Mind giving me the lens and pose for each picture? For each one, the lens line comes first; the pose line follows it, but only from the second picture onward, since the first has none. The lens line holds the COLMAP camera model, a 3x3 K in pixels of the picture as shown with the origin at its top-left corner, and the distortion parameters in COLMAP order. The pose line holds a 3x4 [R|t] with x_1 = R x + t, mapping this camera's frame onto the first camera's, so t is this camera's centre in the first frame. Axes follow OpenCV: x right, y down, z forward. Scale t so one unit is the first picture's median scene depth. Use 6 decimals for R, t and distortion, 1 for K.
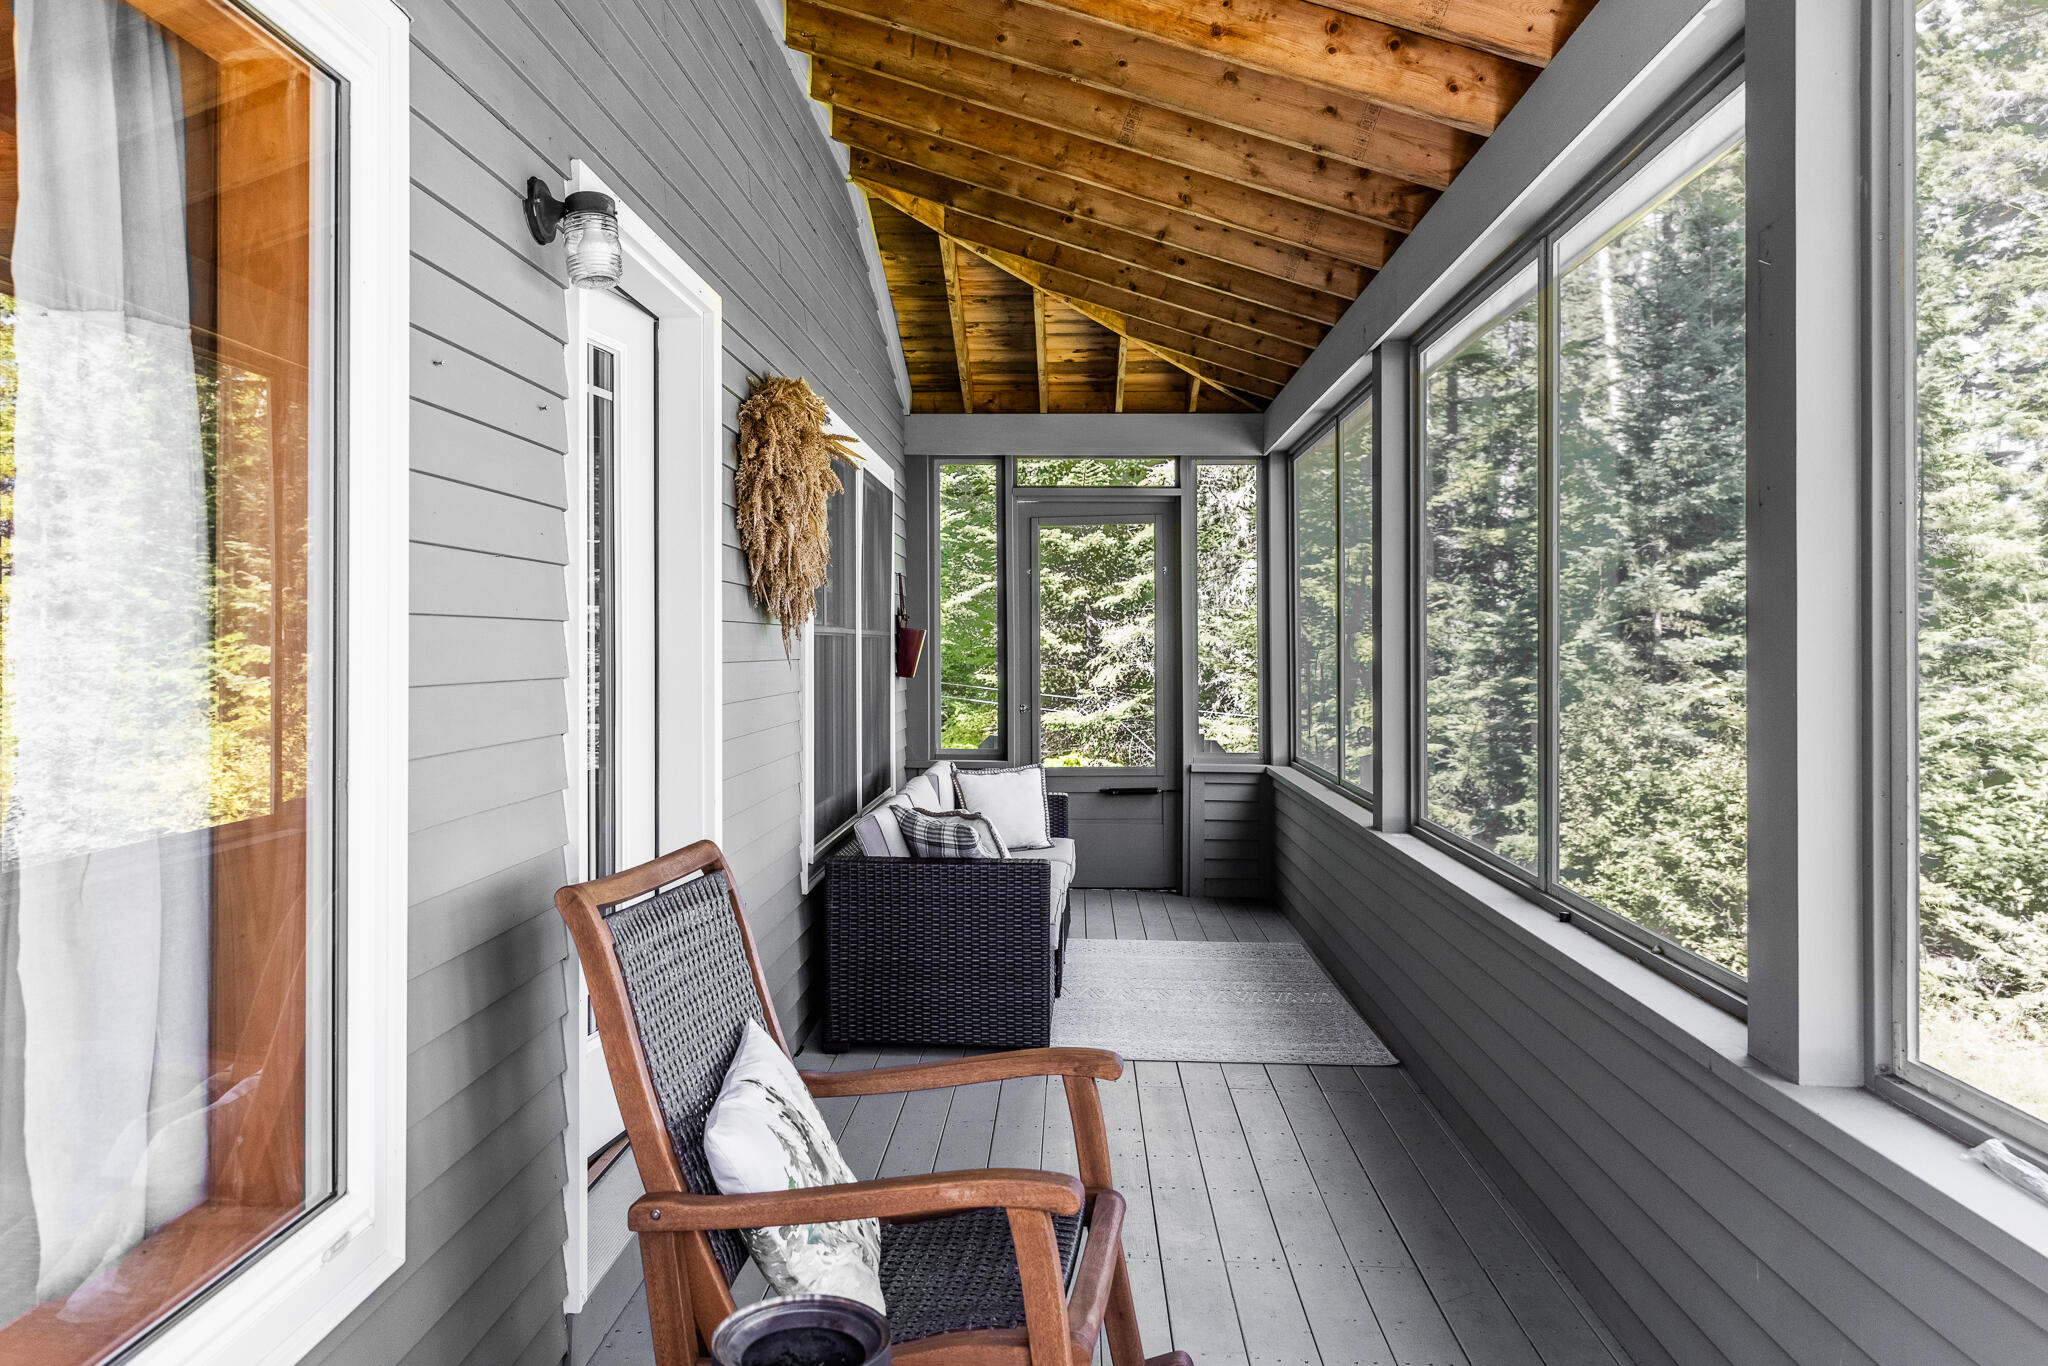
lens RADIAL K [[1366.3, 0, 1021.5], [0, 1366.3, 676.6], [0, 0, 1]] dist [0.012979, -0.001437]
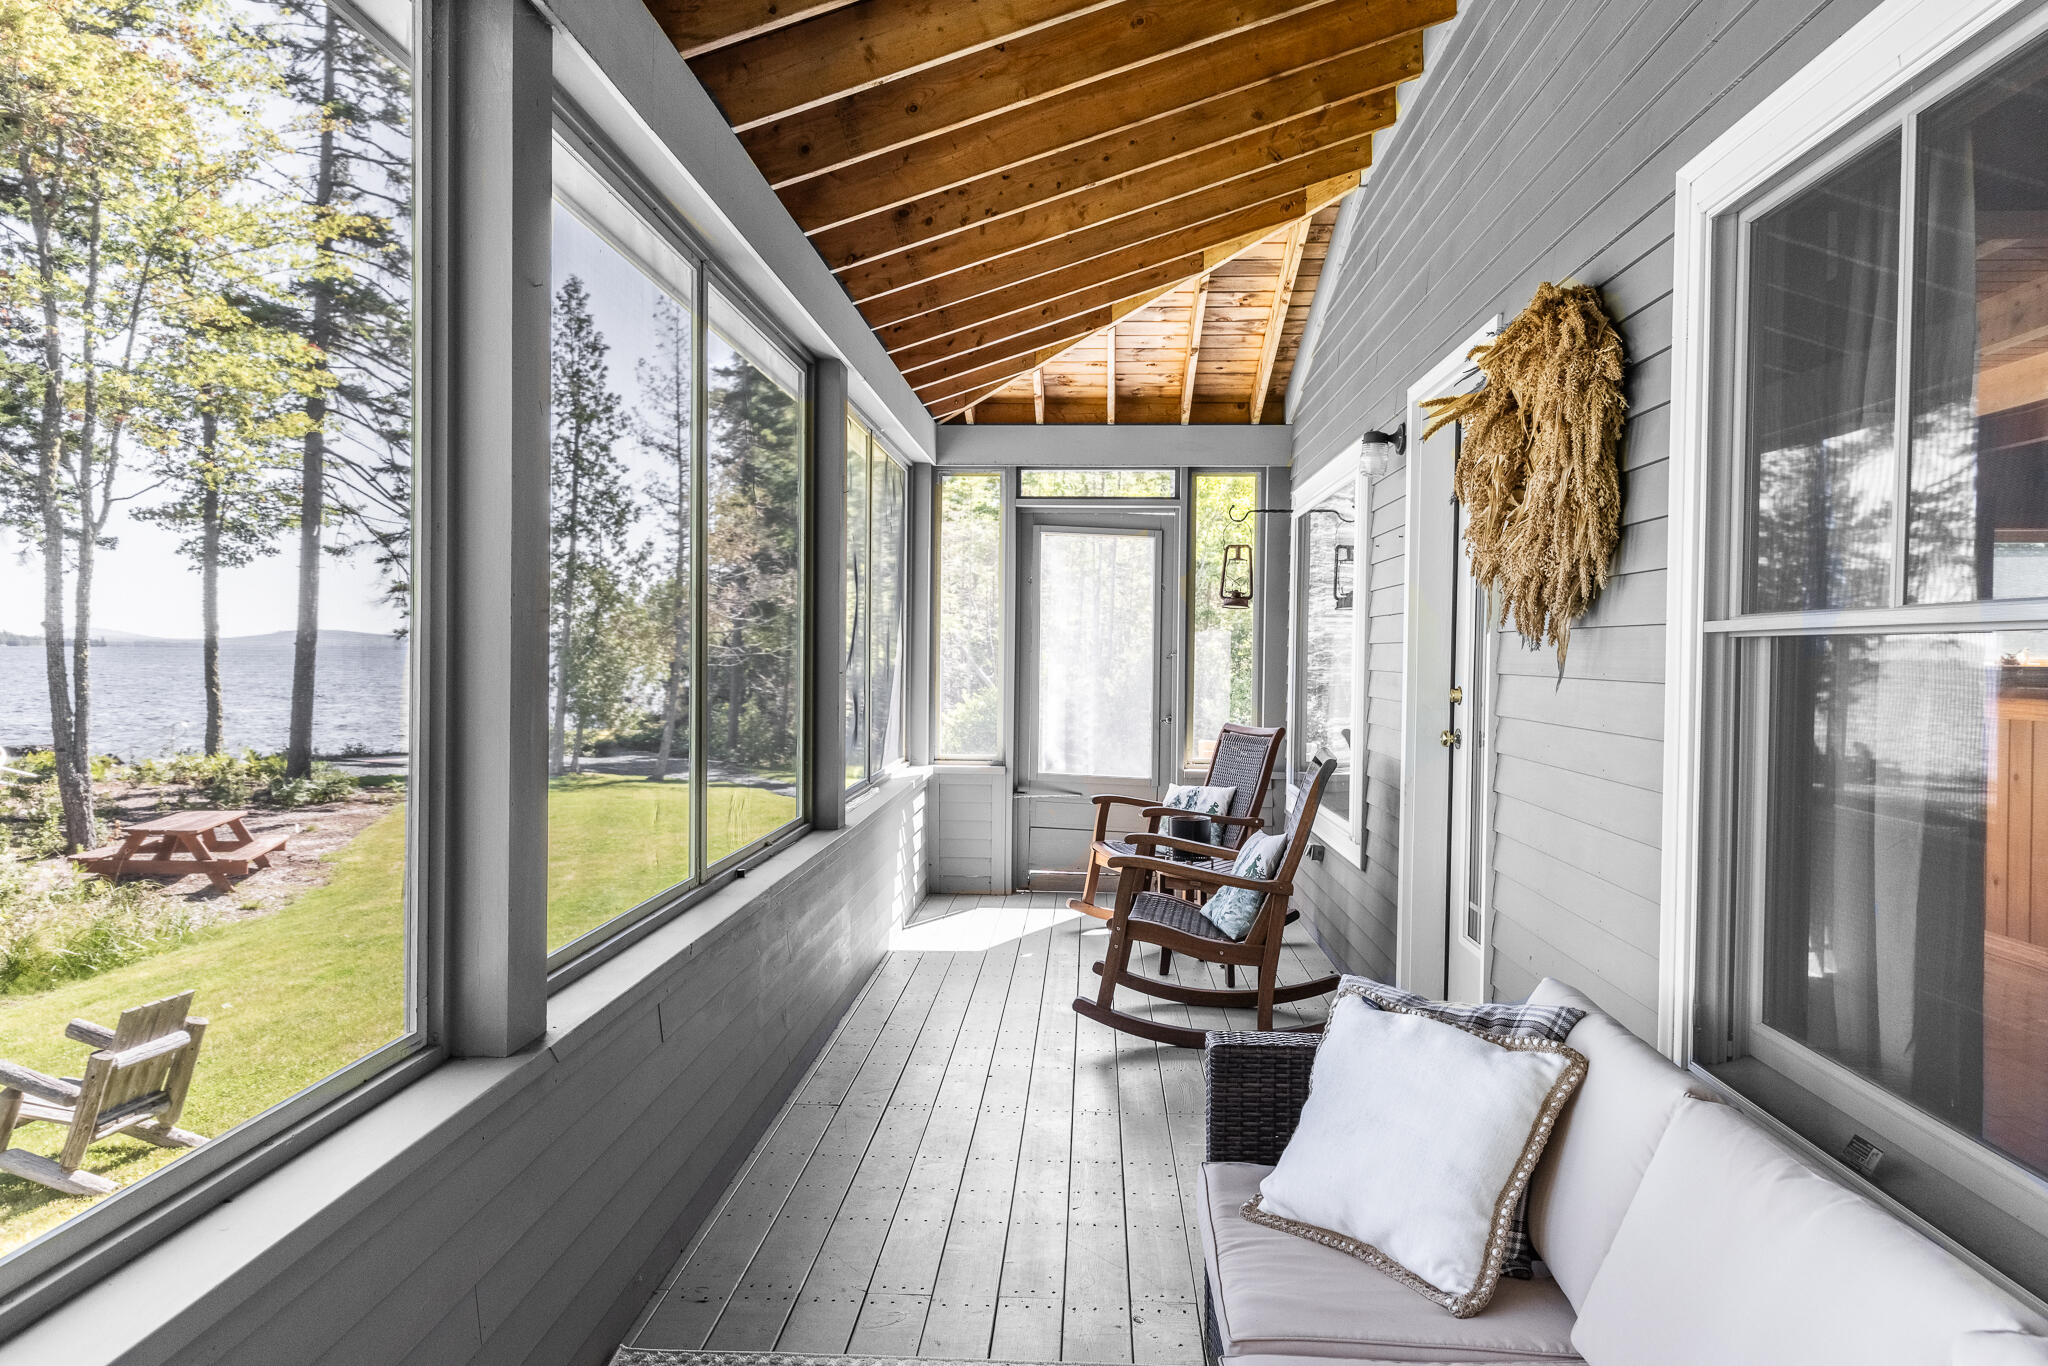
lens RADIAL K [[1366.3, 0, 1021.5], [0, 1366.3, 676.6], [0, 0, 1]] dist [0.012979, -0.001437]
pose [[-0.999839, -0.012345, 0.013035, 0.115039], [-0.011787, 0.999045, 0.042075, -0.047039], [-0.013542, 0.041915, -0.999029, 1.912279]]
